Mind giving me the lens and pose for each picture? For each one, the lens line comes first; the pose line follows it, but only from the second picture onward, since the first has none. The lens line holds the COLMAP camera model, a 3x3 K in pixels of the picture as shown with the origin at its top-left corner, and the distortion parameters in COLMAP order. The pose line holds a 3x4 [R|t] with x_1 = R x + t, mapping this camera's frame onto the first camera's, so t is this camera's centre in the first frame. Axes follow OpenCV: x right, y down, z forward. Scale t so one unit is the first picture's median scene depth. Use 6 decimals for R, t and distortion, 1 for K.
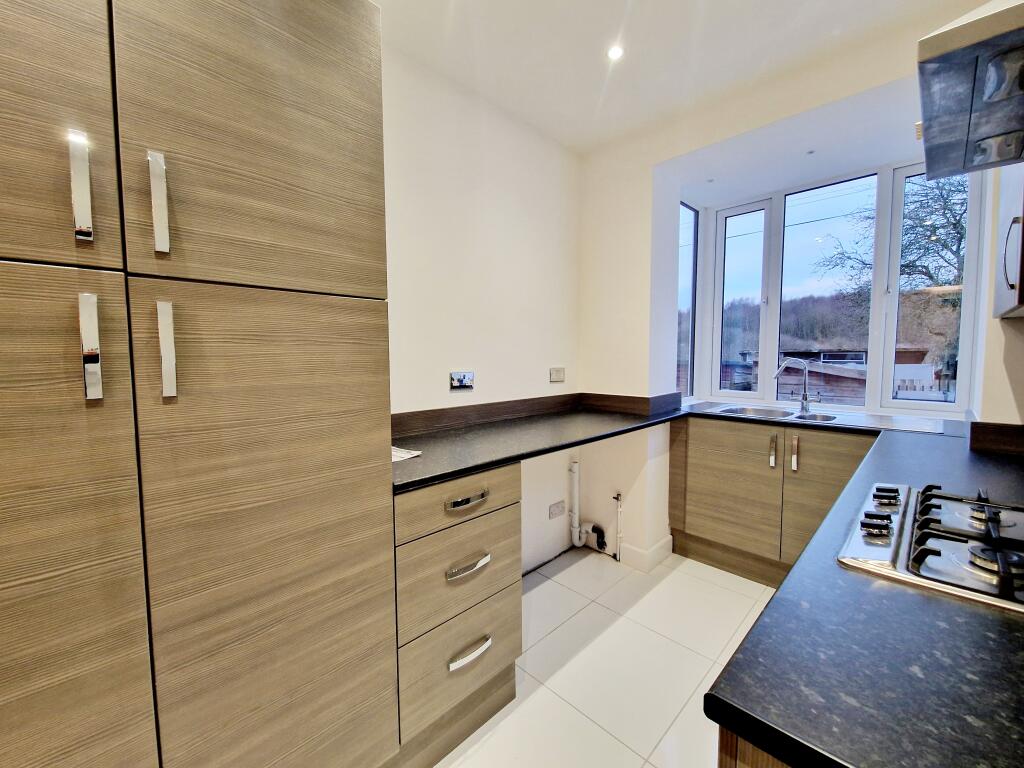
lens RADIAL K [[412.1, 0, 506.6], [0, 412.1, 382.0], [0, 0, 1]] dist [0.002639, -0.000125]
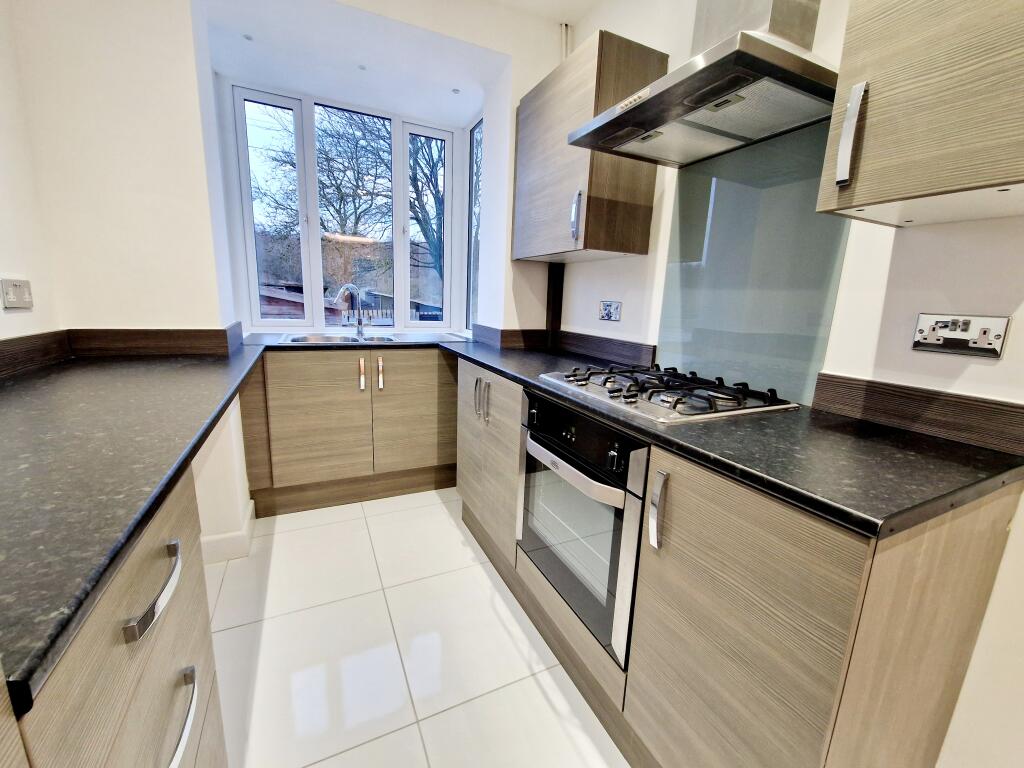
lens RADIAL K [[412.1, 0, 507.1], [0, 412.1, 382.0], [0, 0, 1]] dist [0.002639, -0.000125]
pose [[0.323864, -0.172459, 0.930253, -0.165028], [0.023752, 0.984418, 0.174232, 0.013586], [-0.945806, -0.034332, 0.322914, 0.283297]]
